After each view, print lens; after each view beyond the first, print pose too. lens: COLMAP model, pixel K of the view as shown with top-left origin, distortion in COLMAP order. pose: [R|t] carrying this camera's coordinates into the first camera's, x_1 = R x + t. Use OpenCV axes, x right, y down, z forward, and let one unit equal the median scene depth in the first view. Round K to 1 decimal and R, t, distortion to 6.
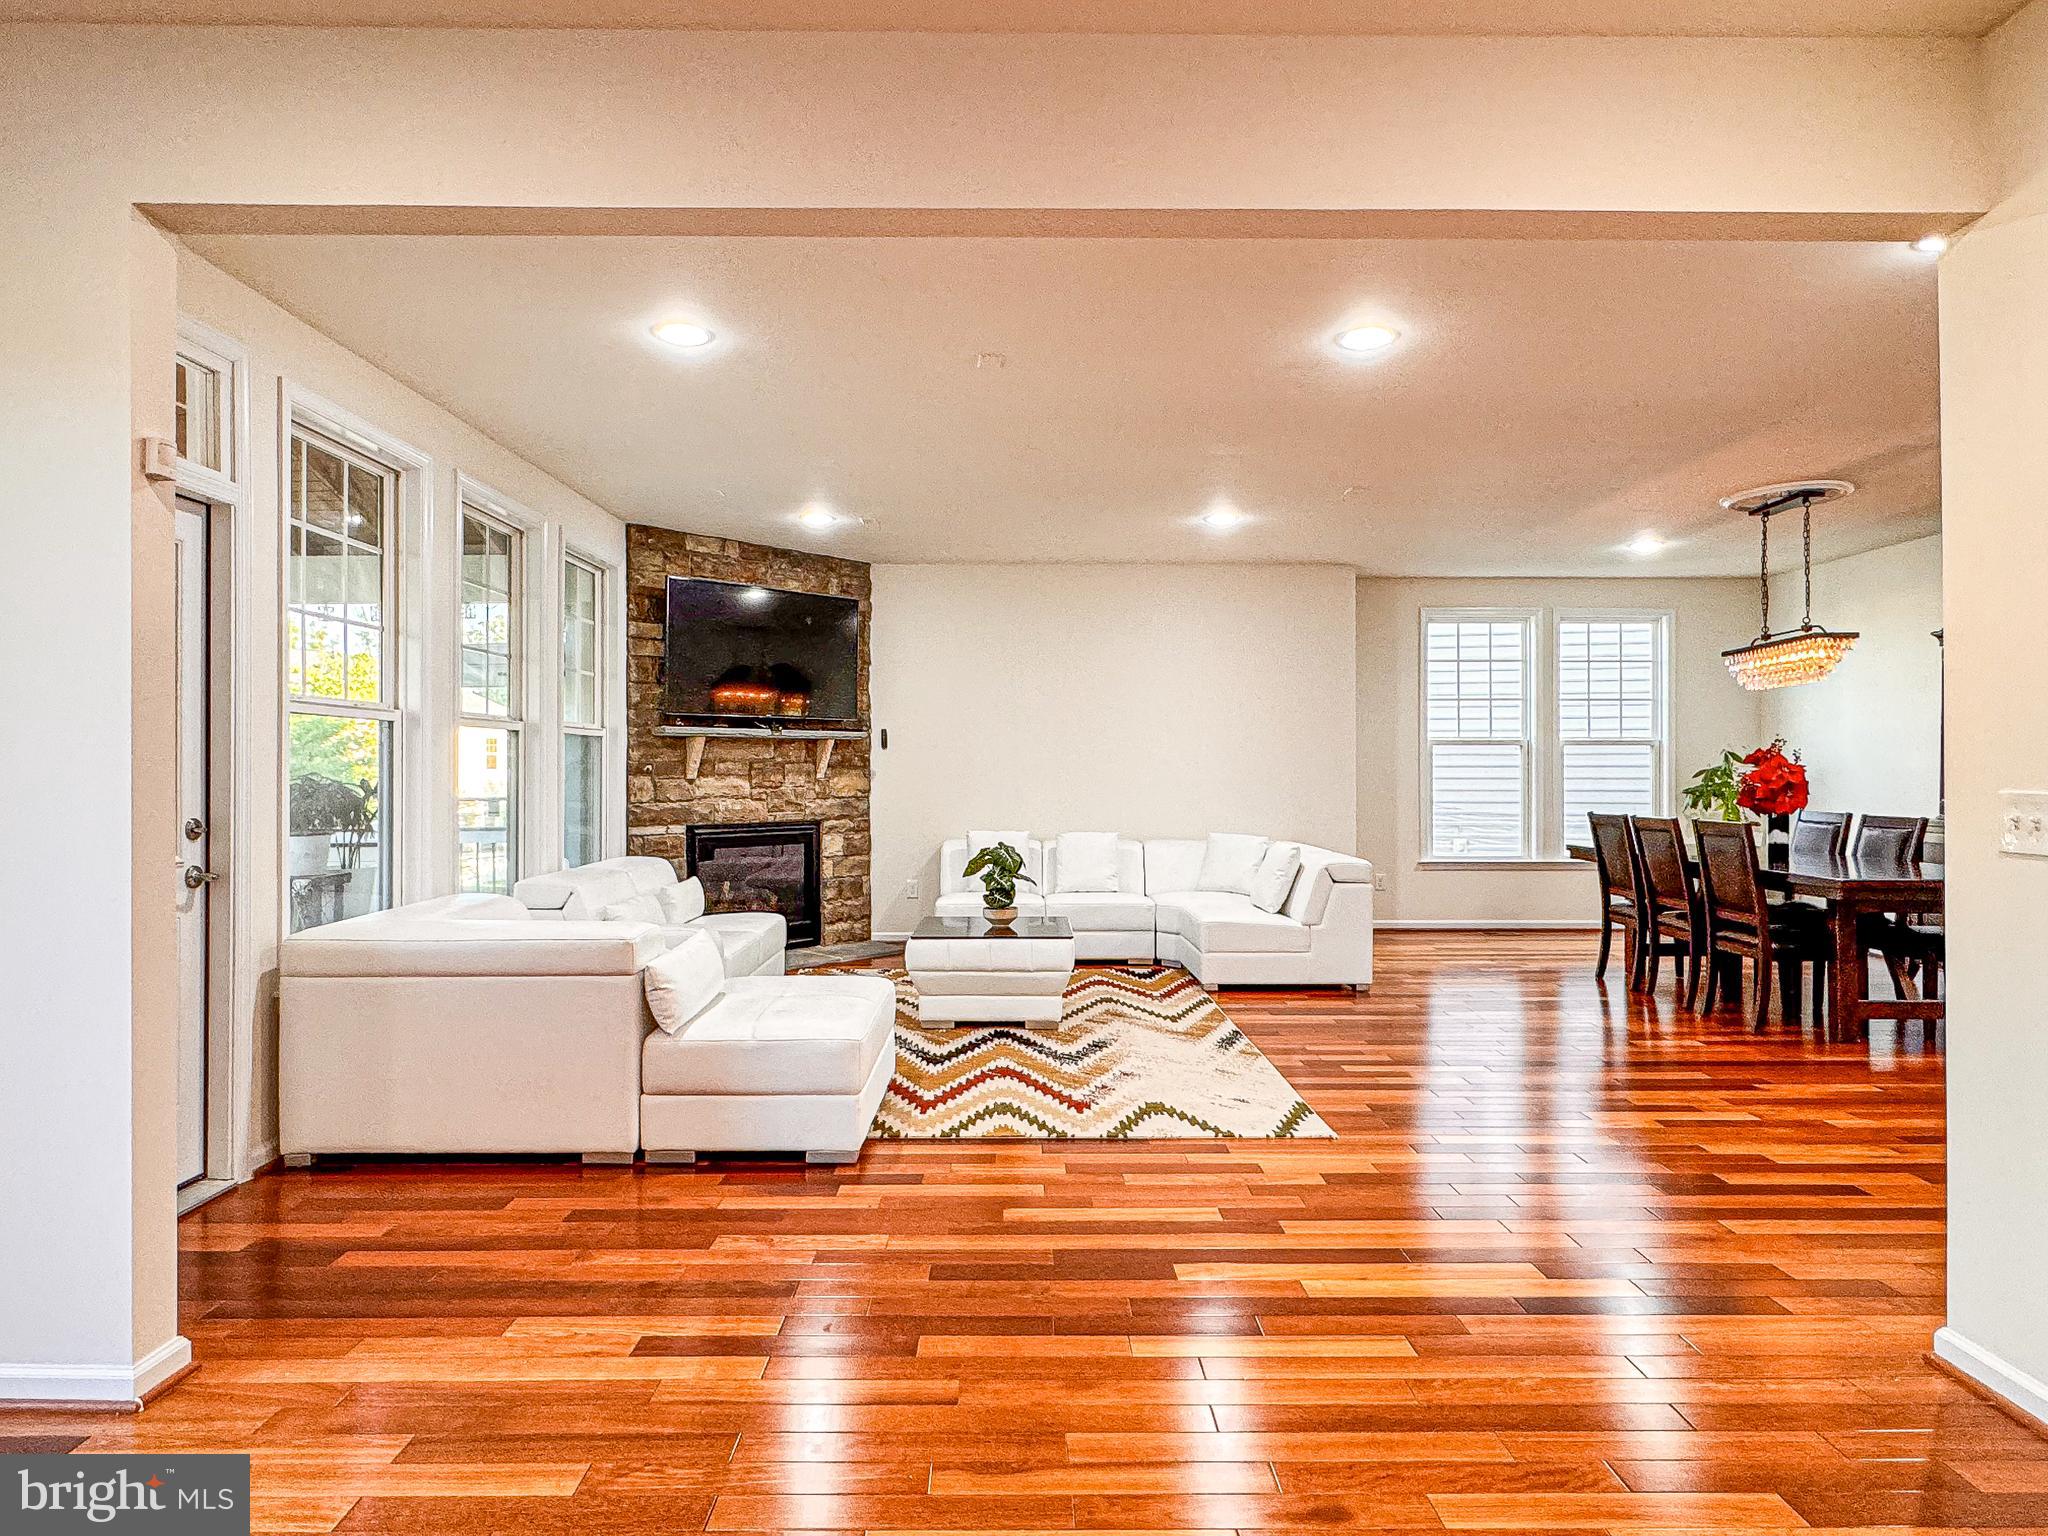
lens RADIAL K [[1151.2, 0, 1019.6], [0, 1151.2, 762.1], [0, 0, 1]] dist [-0.002123, -0.000091]
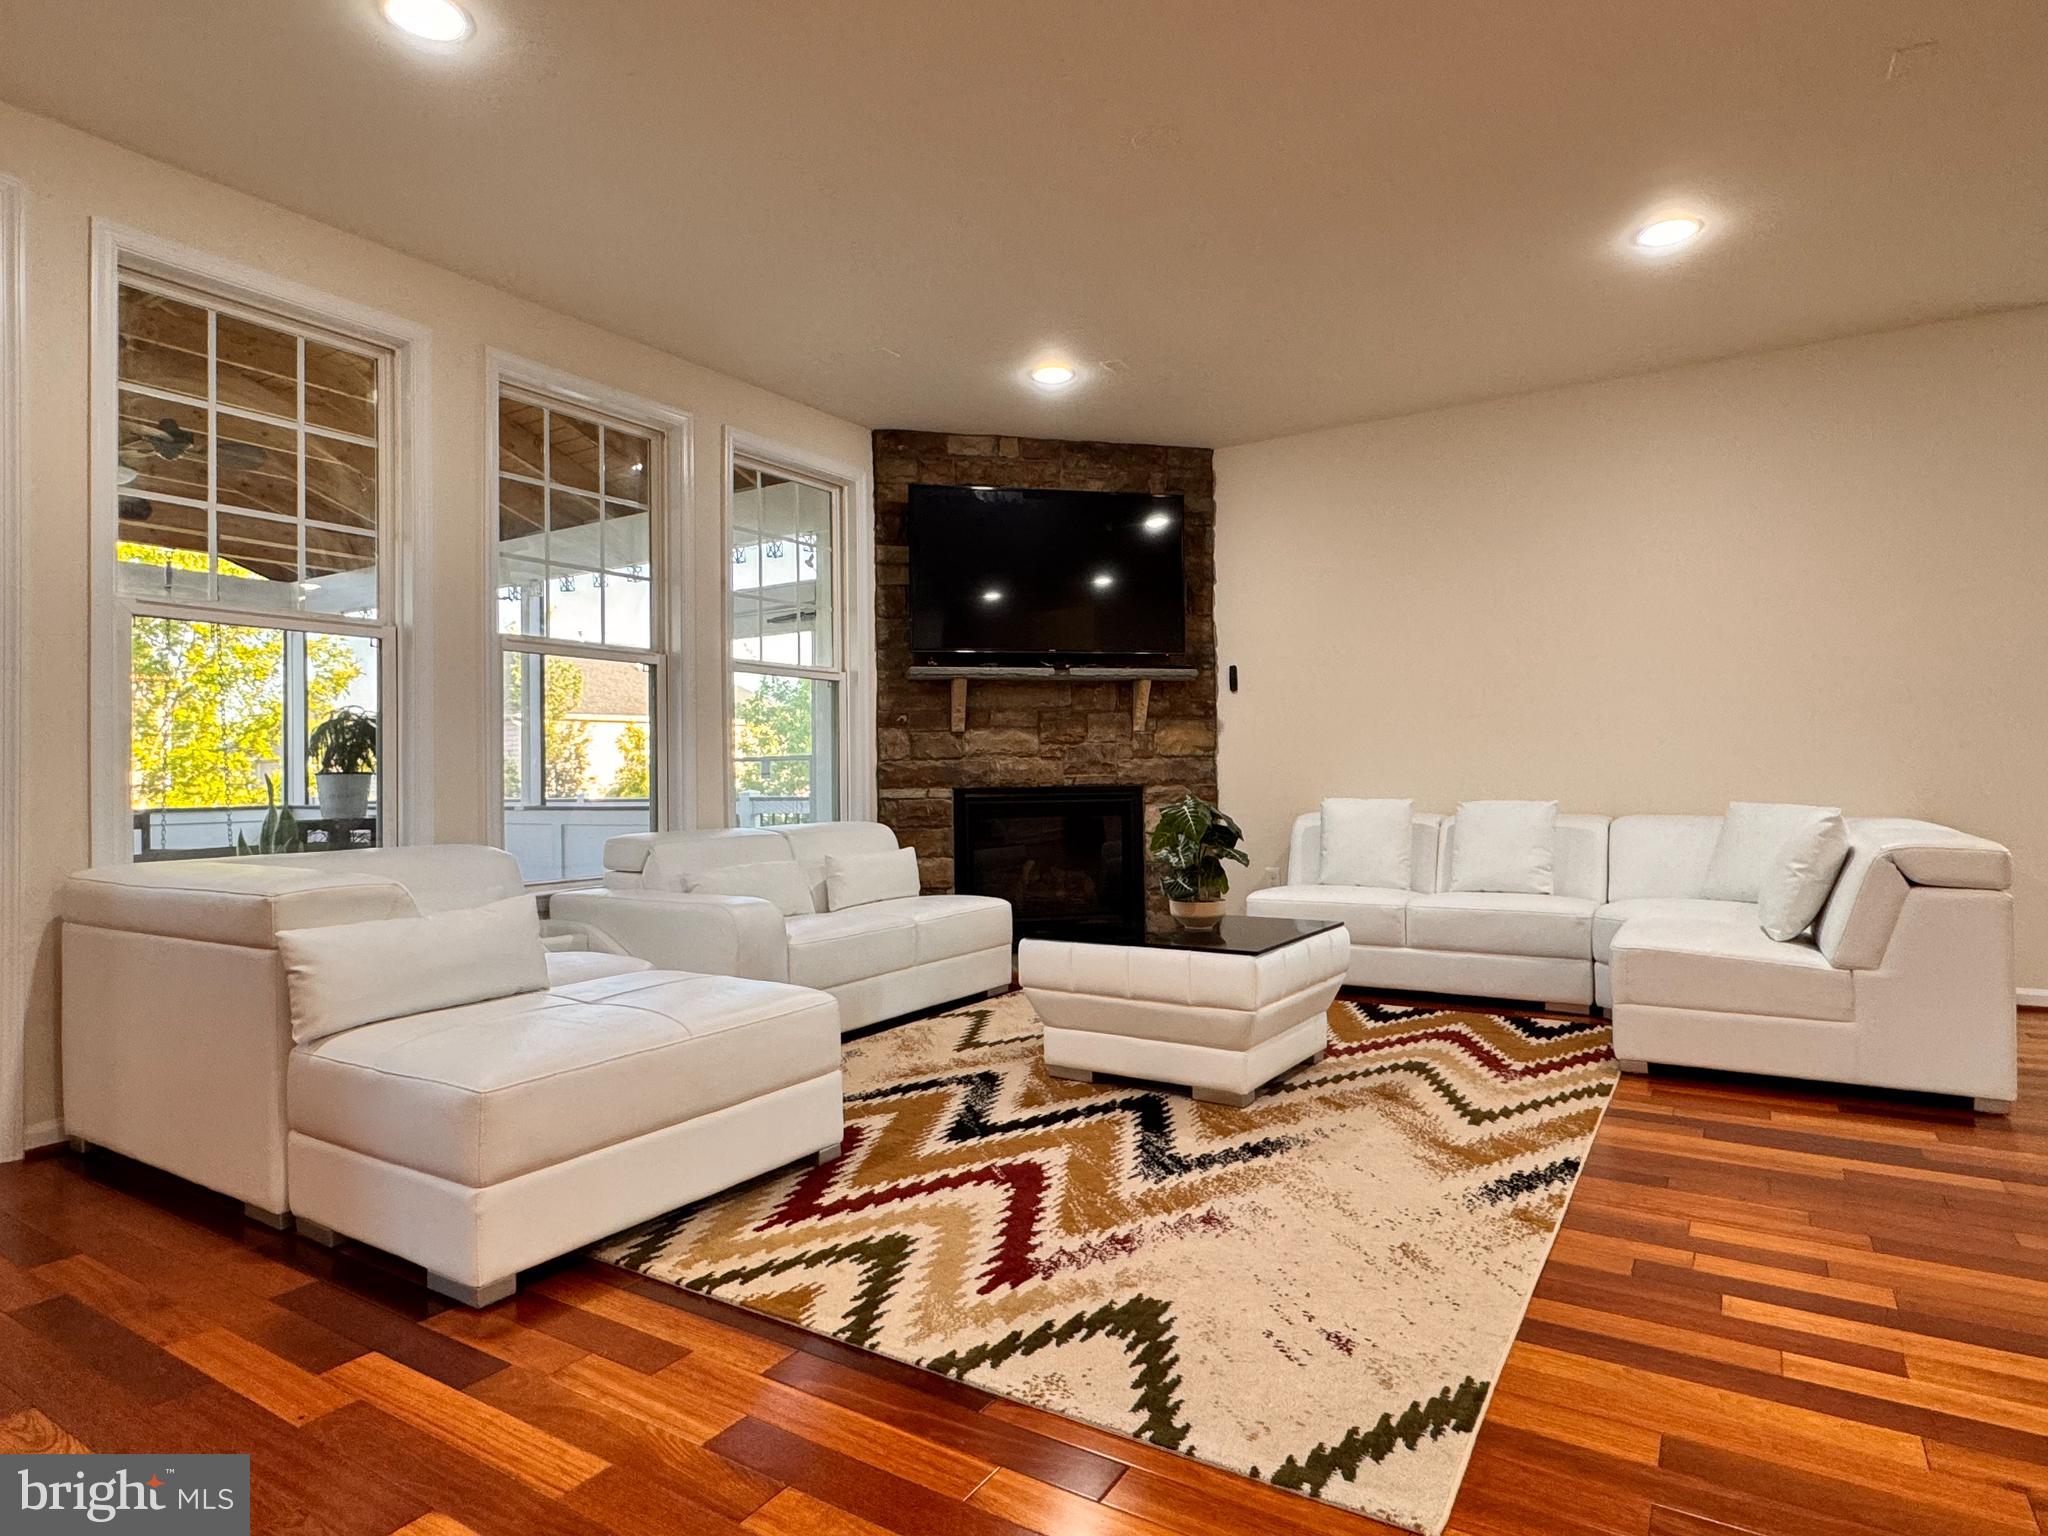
lens RADIAL K [[1151.2, 0, 1019.6], [0, 1151.2, 762.1], [0, 0, 1]] dist [-0.002123, -0.000091]
pose [[0.839102, -0.018145, -0.543671, 0.210424], [0.015954, 0.999834, -0.008747, 0.047020], [0.543740, -0.001334, 0.839253, 0.357032]]
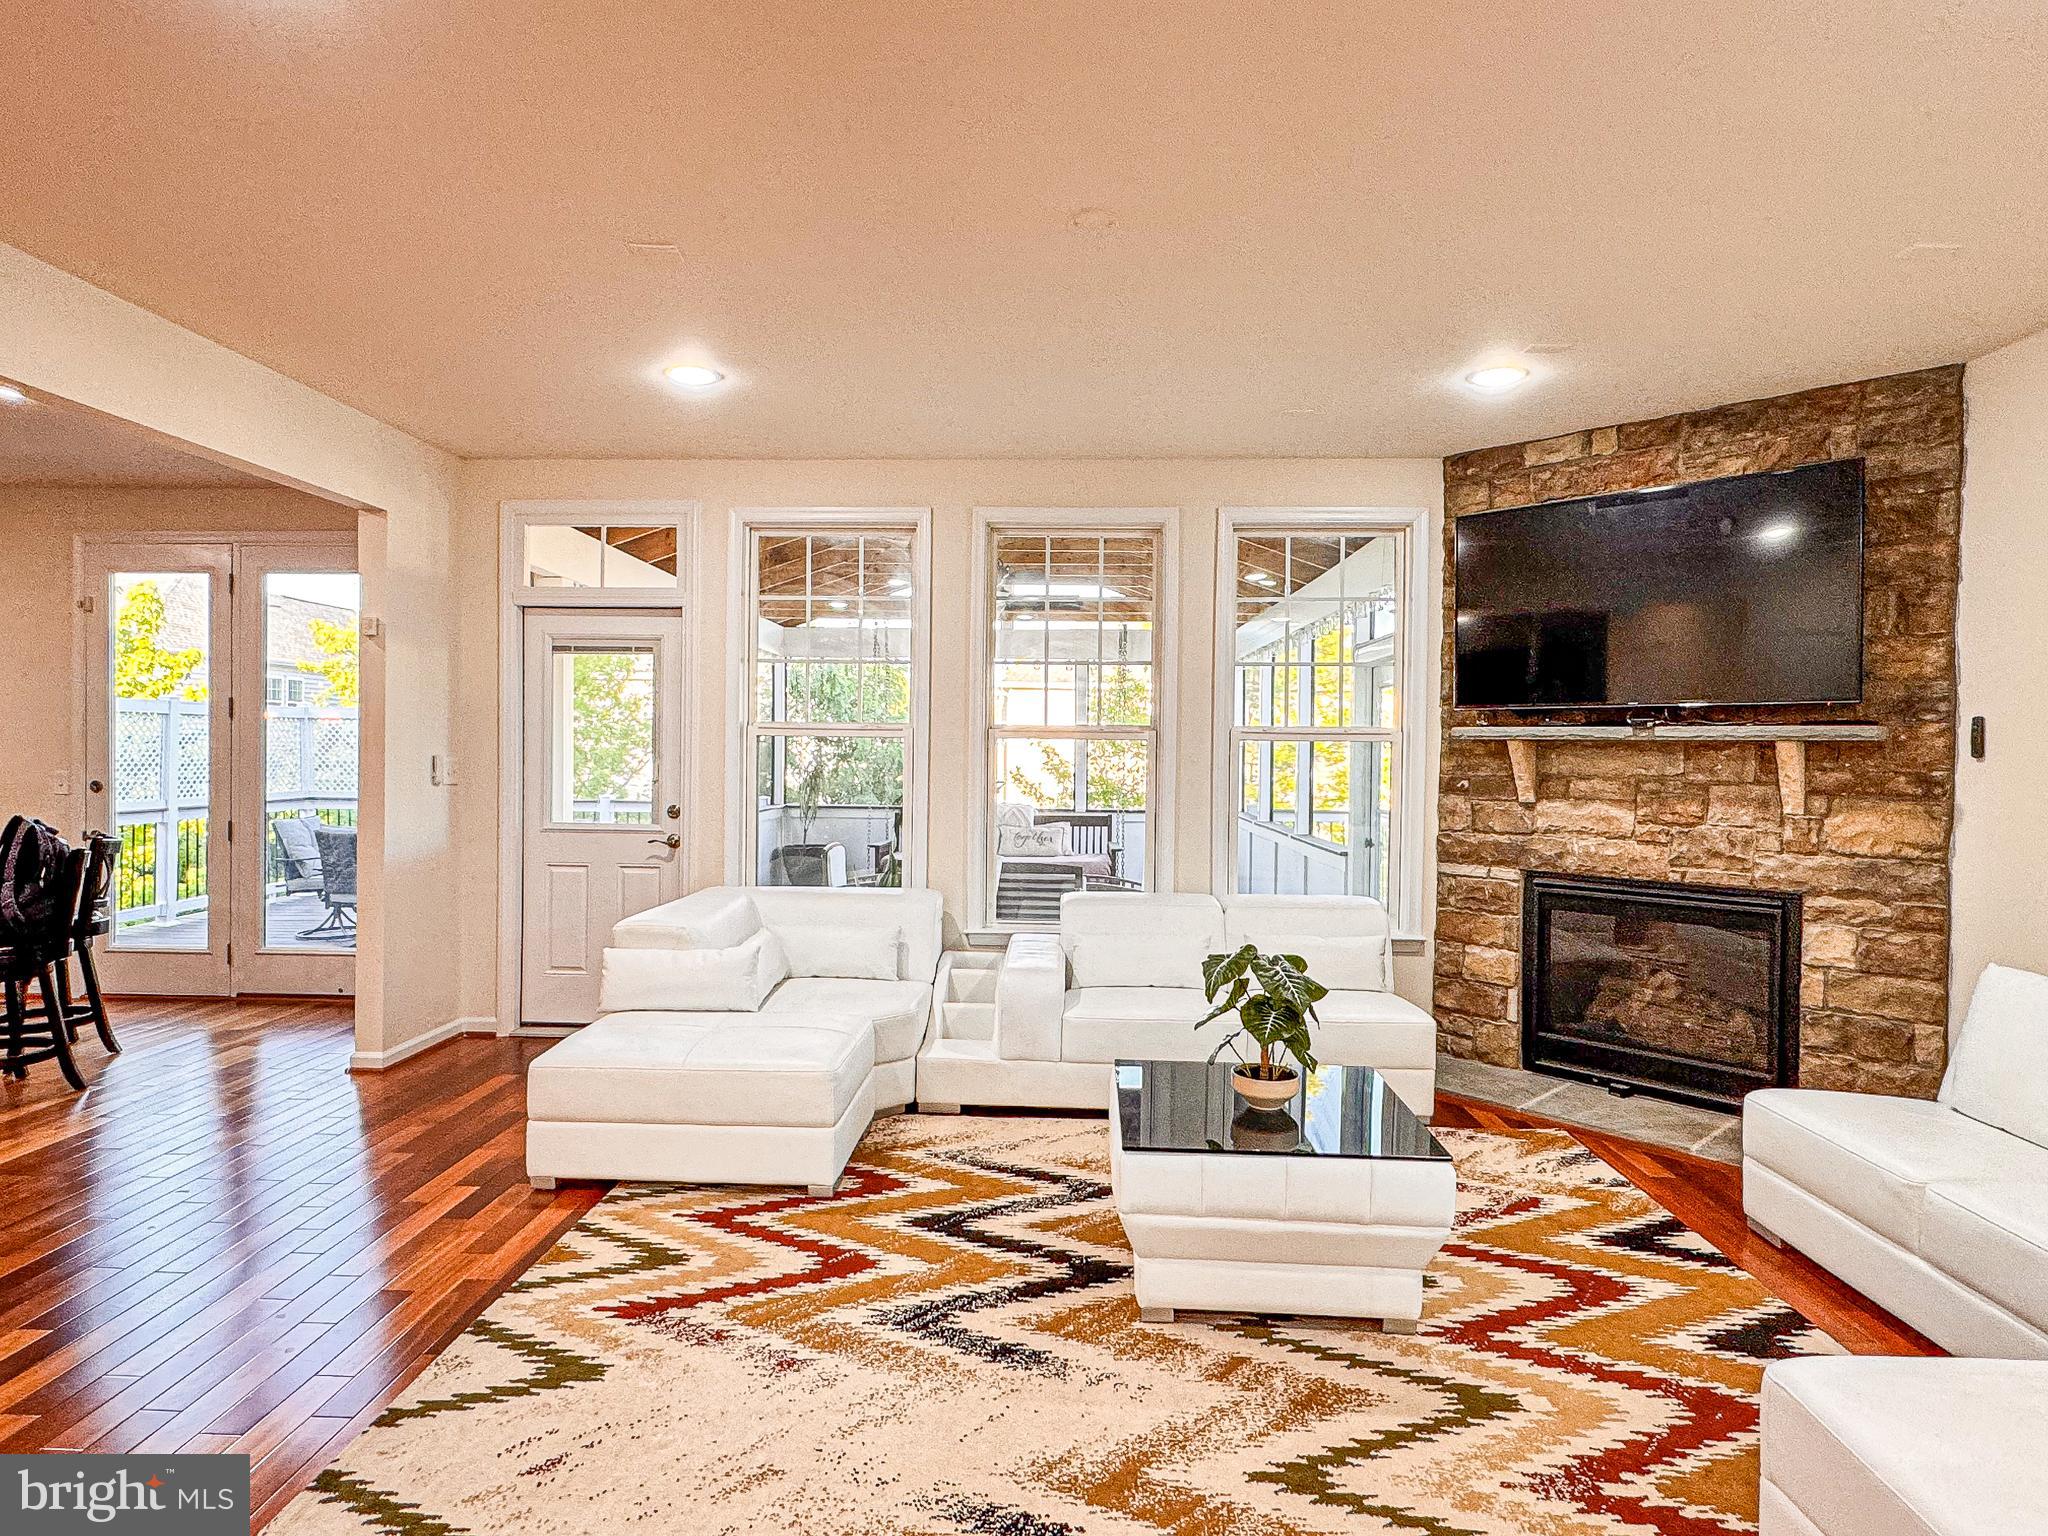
lens RADIAL K [[1151.2, 0, 1019.6], [0, 1151.2, 762.1], [0, 0, 1]] dist [-0.002123, -0.000091]
pose [[-0.049387, 0.013758, -0.998685, 0.437015], [-0.005472, 0.999886, 0.014045, -0.018274], [0.998765, 0.006158, -0.049306, 0.781397]]
